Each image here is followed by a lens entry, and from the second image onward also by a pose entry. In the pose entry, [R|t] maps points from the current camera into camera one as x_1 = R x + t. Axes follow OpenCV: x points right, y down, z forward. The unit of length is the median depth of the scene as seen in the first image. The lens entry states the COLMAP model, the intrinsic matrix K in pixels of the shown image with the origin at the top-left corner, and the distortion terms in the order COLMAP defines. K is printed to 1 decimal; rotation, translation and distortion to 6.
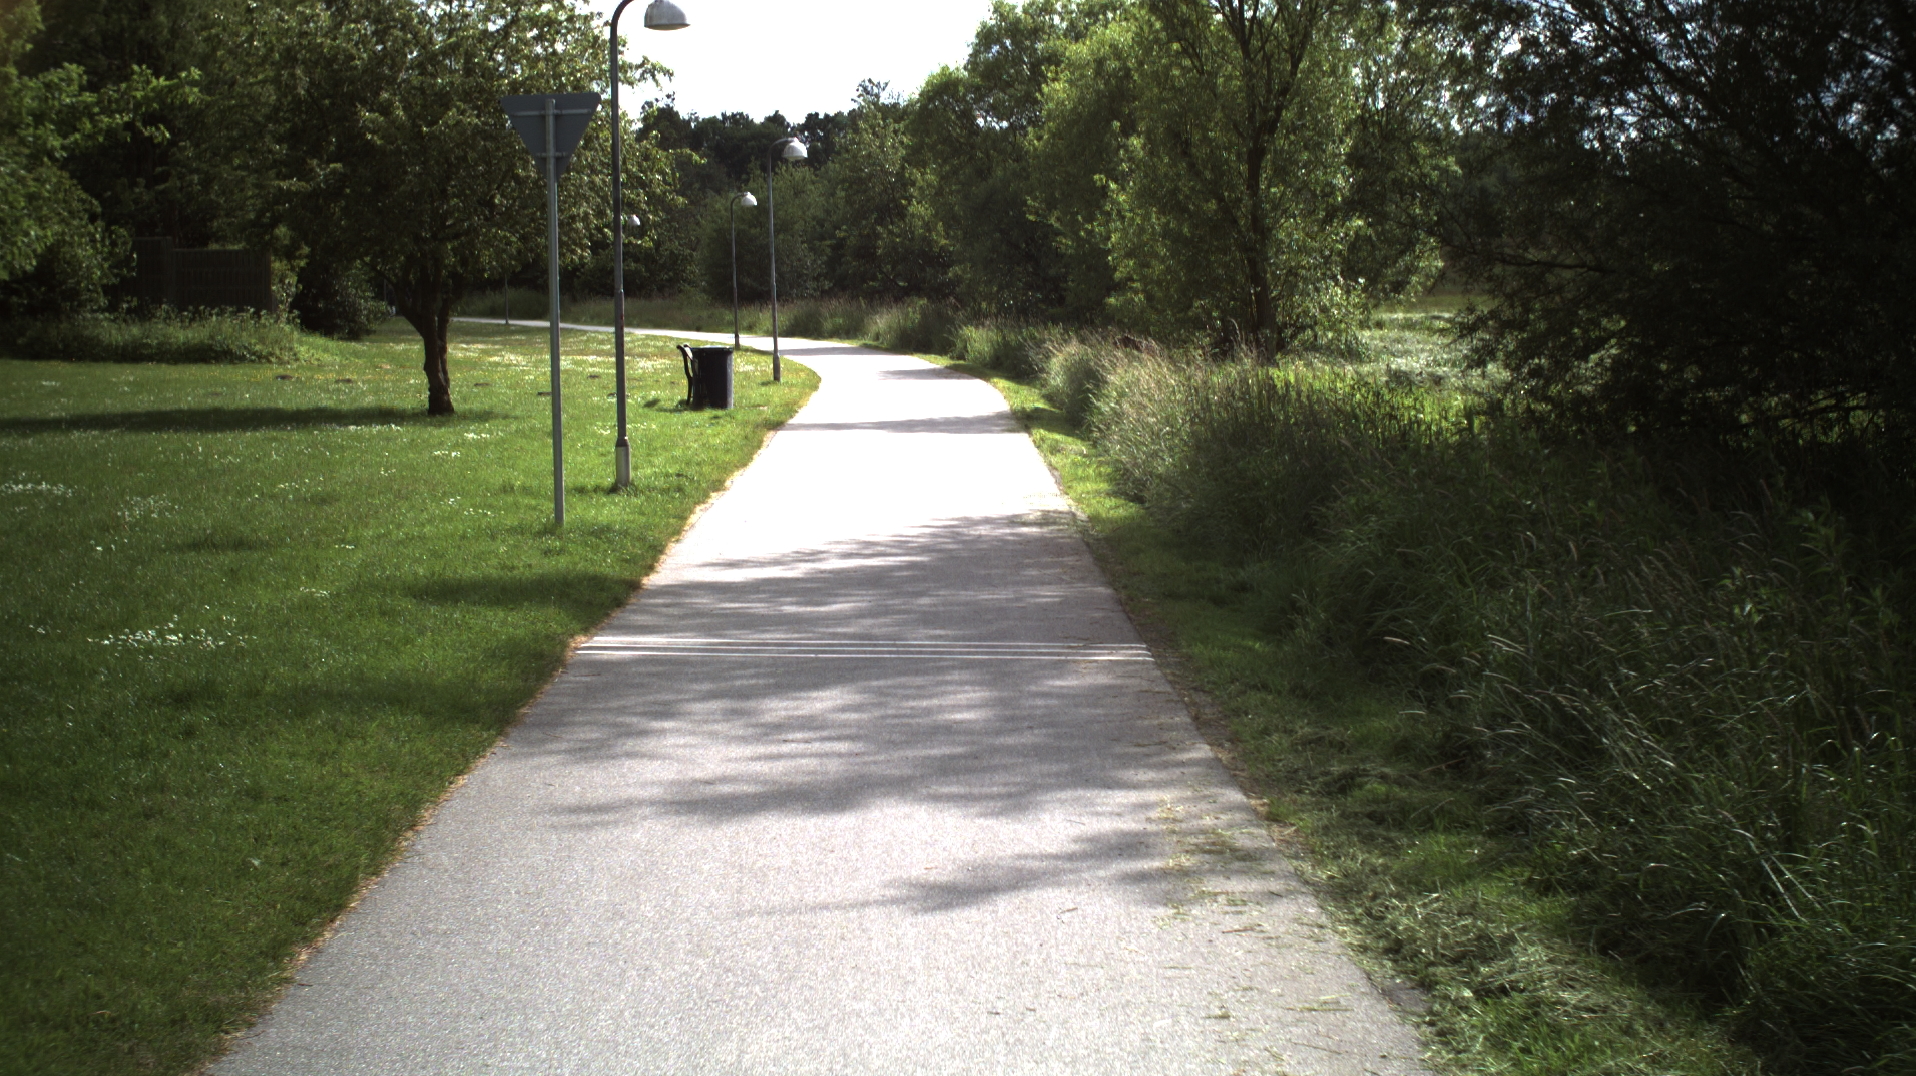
lens RADIAL K [[3399.4, 0, 958.0], [0, 3399.4, 538.0], [0, 0, 1]] dist [-0.307944, 0.357207]
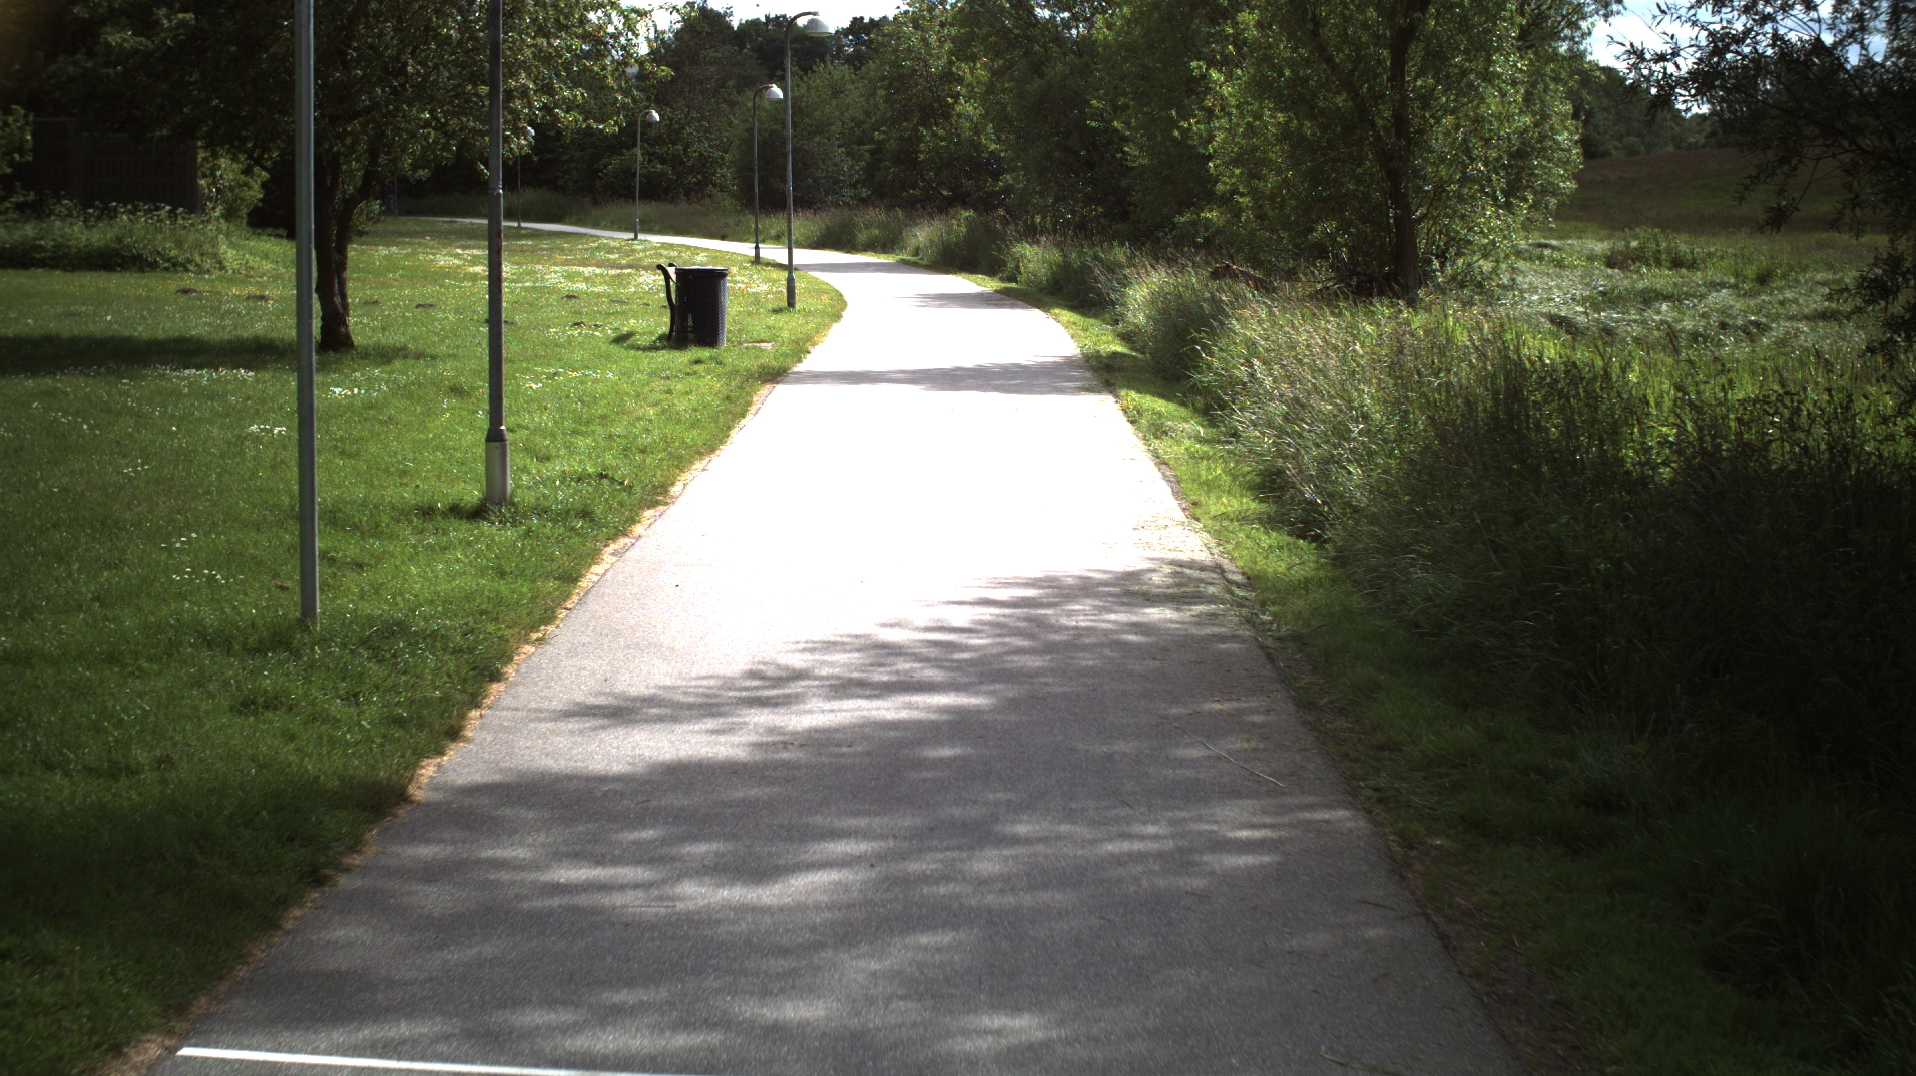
lens RADIAL K [[3399.4, 0, 958.0], [0, 3399.4, 538.0], [0, 0, 1]] dist [-0.307944, 0.357207]
pose [[0.999676, 0.023303, -0.010260, -0.004730], [-0.023025, 0.999386, 0.026423, -0.017823], [0.010870, -0.026178, 0.999598, 0.245159]]
